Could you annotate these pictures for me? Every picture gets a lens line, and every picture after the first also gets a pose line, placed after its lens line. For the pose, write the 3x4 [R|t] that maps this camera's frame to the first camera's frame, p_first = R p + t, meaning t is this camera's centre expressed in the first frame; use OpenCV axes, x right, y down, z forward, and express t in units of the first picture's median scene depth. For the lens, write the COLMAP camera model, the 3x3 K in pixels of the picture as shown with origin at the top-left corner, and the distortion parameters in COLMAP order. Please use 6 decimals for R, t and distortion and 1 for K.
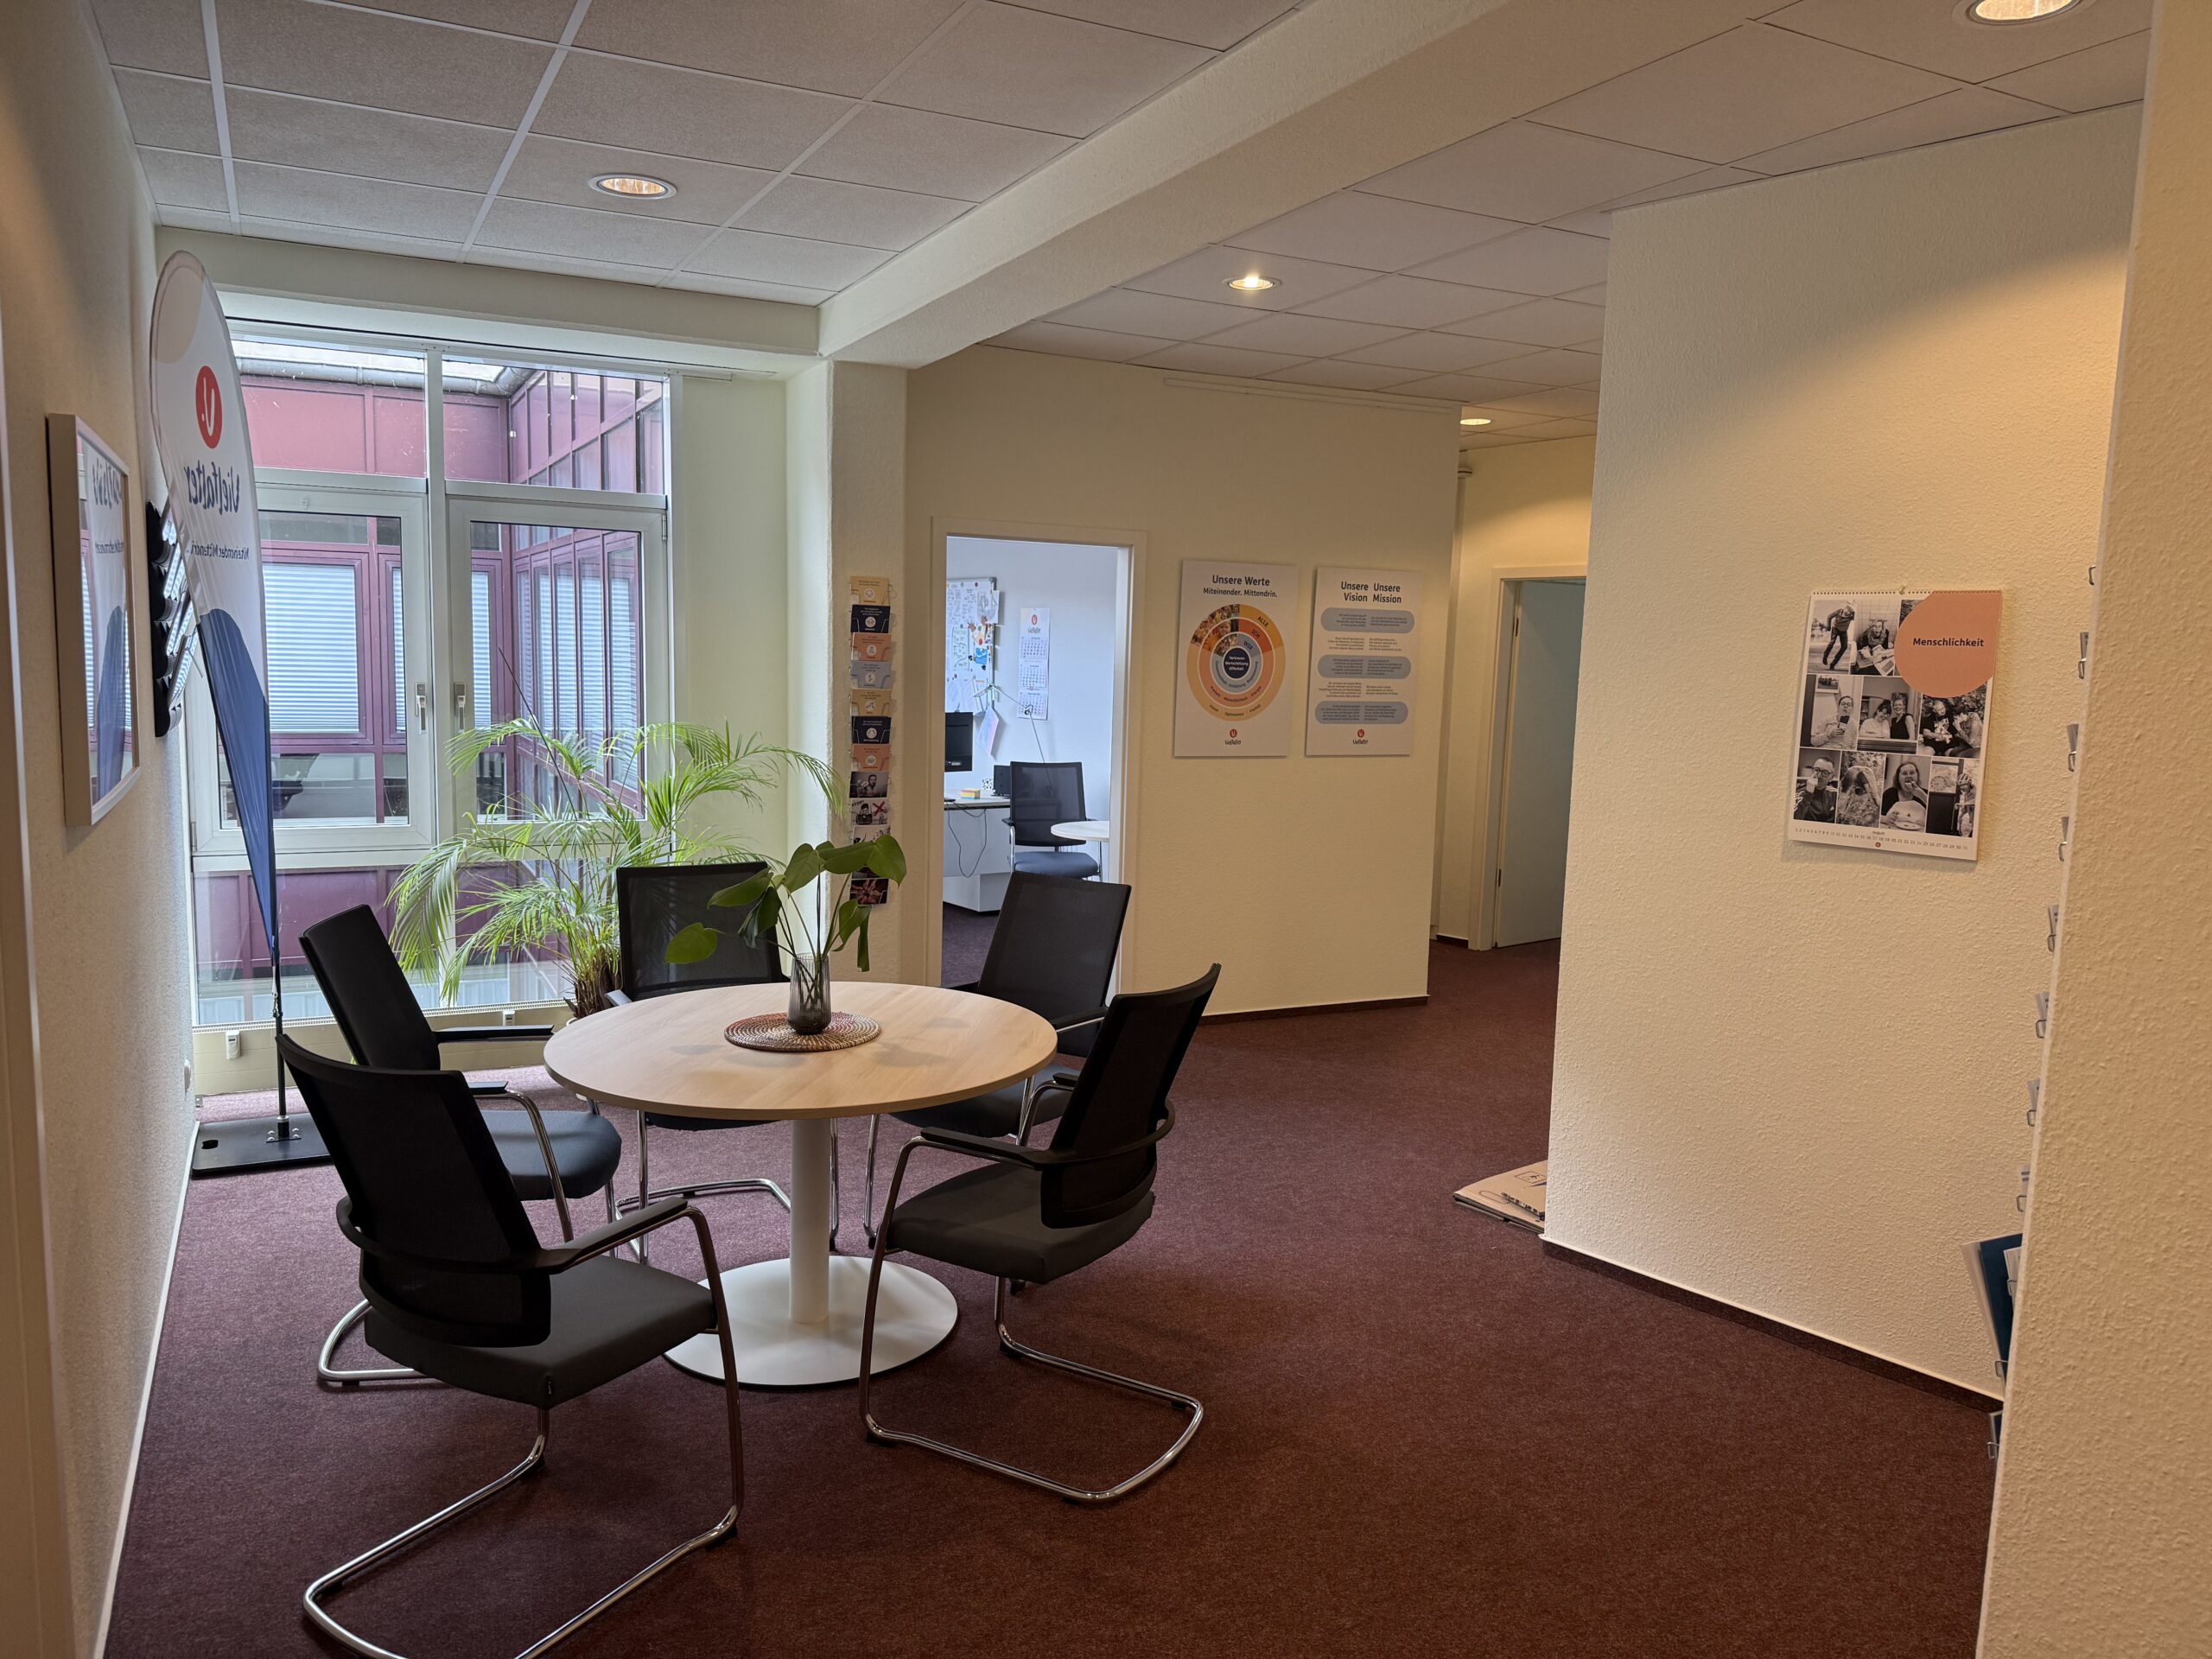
lens RADIAL K [[1561.5, 0, 1106.5], [0, 1561.5, 835.8], [0, 0, 1]] dist [0.008041, -0.002491]
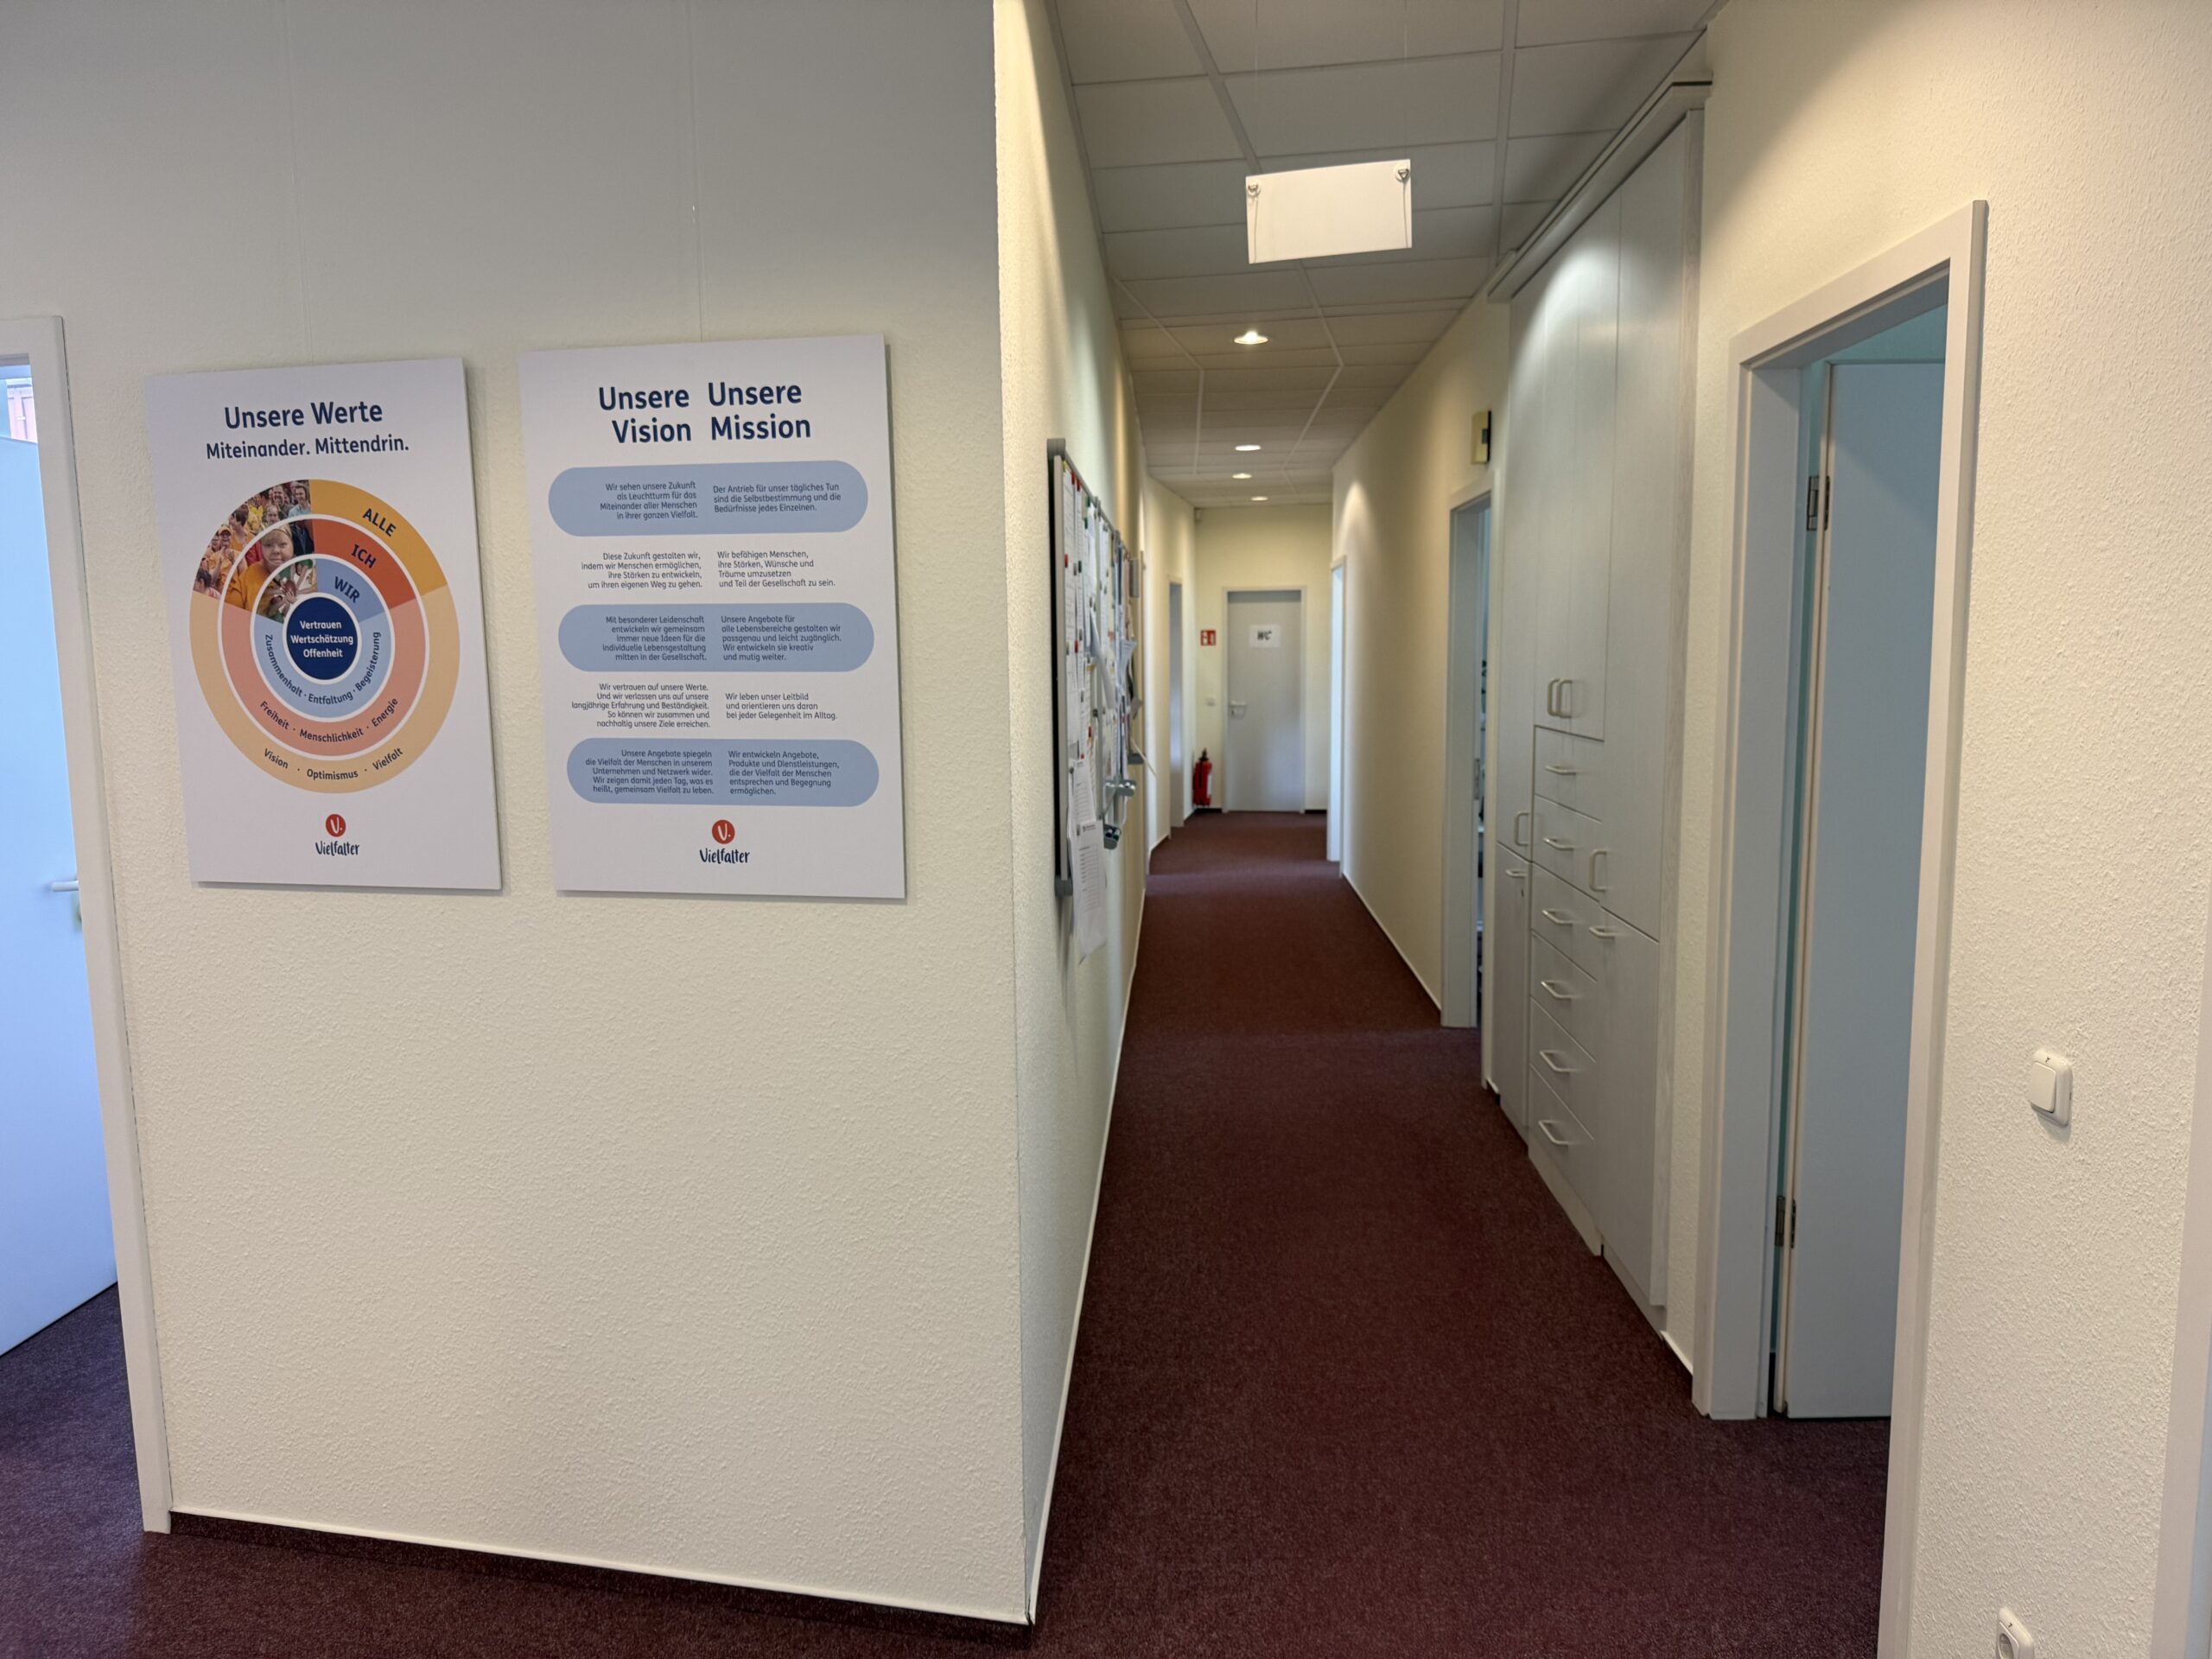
lens RADIAL K [[1561.5, 0, 1107.1], [0, 1561.5, 820.1], [0, 0, 1]] dist [0.008041, -0.002491]
pose [[0.766232, 0.040922, -0.641259, 0.453737], [-0.046207, 0.998895, 0.008532, -0.076266], [0.640900, 0.023093, 0.767277, 0.805103]]
